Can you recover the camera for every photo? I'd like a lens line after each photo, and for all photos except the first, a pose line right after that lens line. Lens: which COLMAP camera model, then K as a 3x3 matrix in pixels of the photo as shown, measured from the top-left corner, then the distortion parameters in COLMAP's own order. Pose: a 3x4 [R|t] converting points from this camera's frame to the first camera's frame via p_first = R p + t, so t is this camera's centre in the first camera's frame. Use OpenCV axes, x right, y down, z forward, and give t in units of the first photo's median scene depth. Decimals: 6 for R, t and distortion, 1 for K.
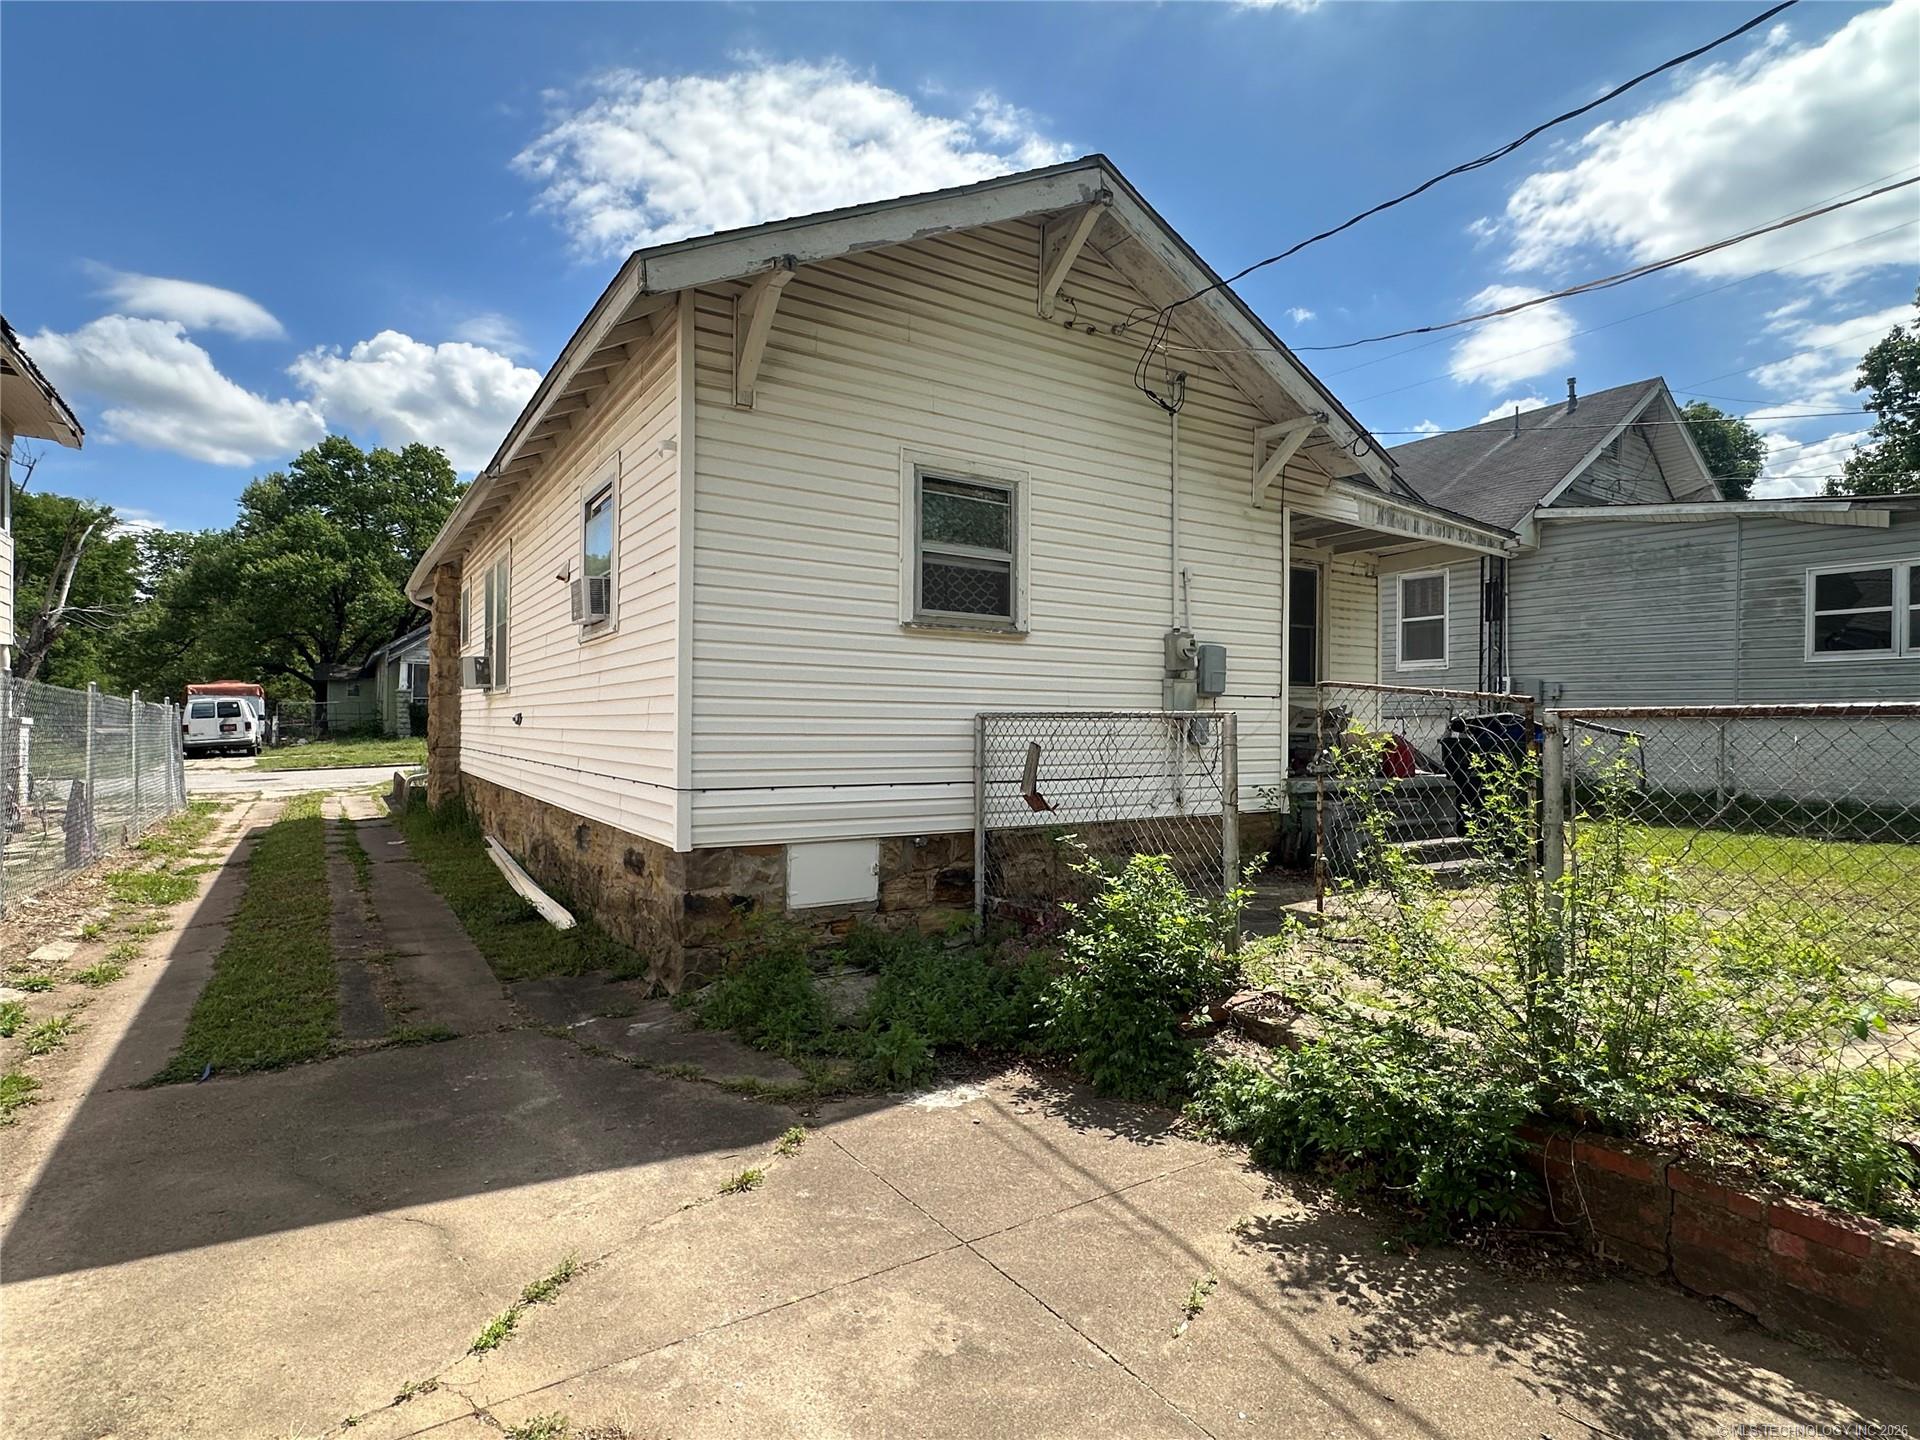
lens RADIAL K [[976.2, 0, 958.0], [0, 976.2, 722.6], [0, 0, 1]] dist [-0.001746, -0.000845]
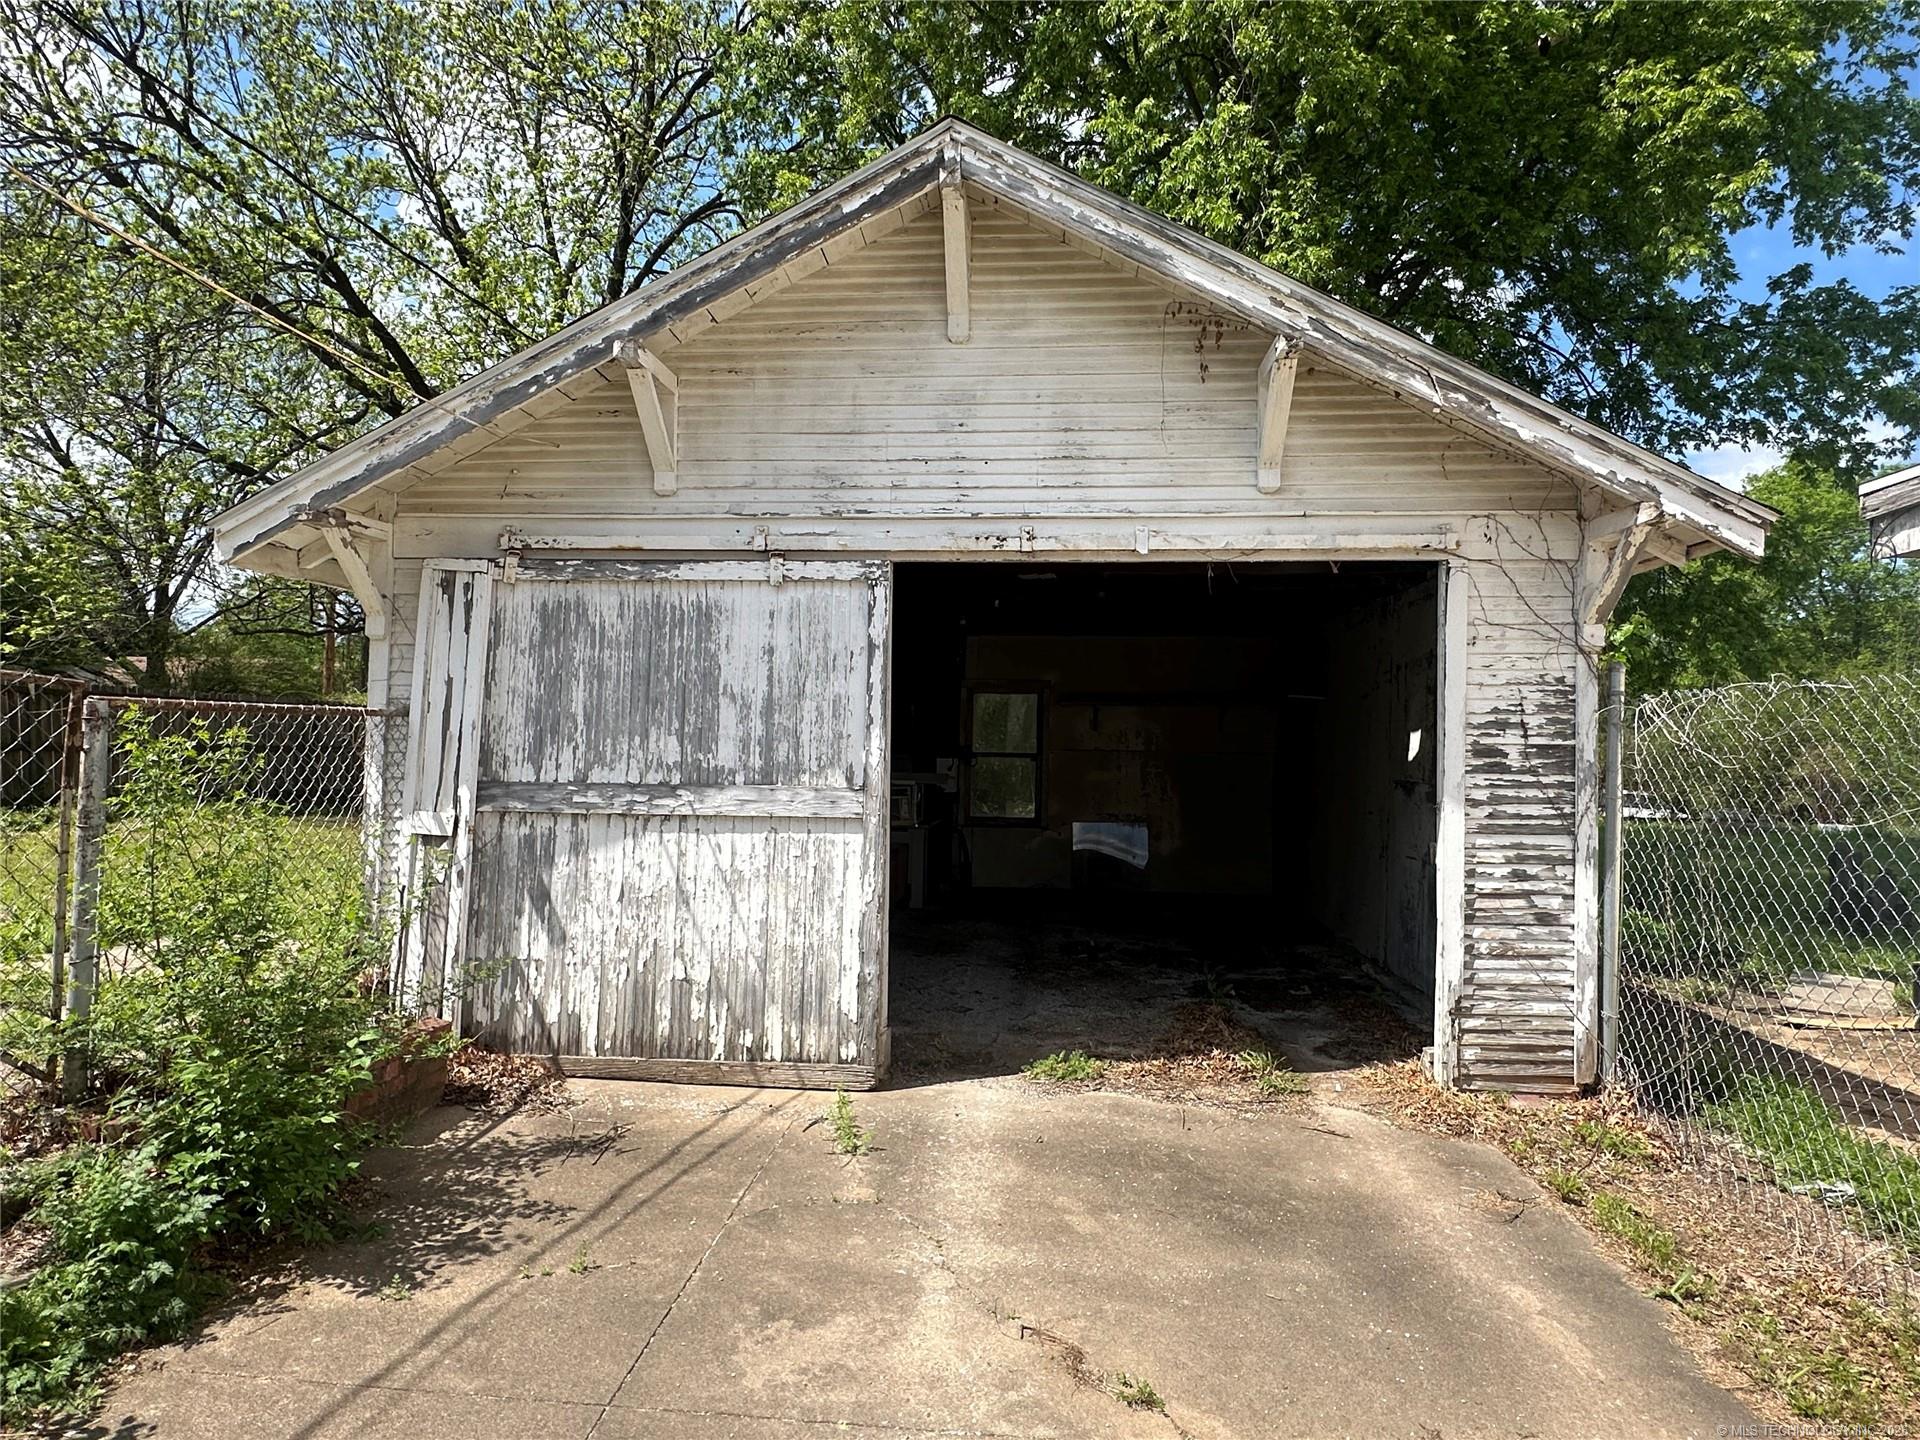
lens RADIAL K [[1120.5, 0, 961.7], [0, 1120.5, 719.9], [0, 0, 1]] dist [0.001484, 0.000628]
pose [[-0.796813, -0.004083, 0.604212, -0.880140], [-0.025538, 0.999311, -0.026926, 0.020934], [-0.603685, -0.036885, -0.796369, 1.850247]]
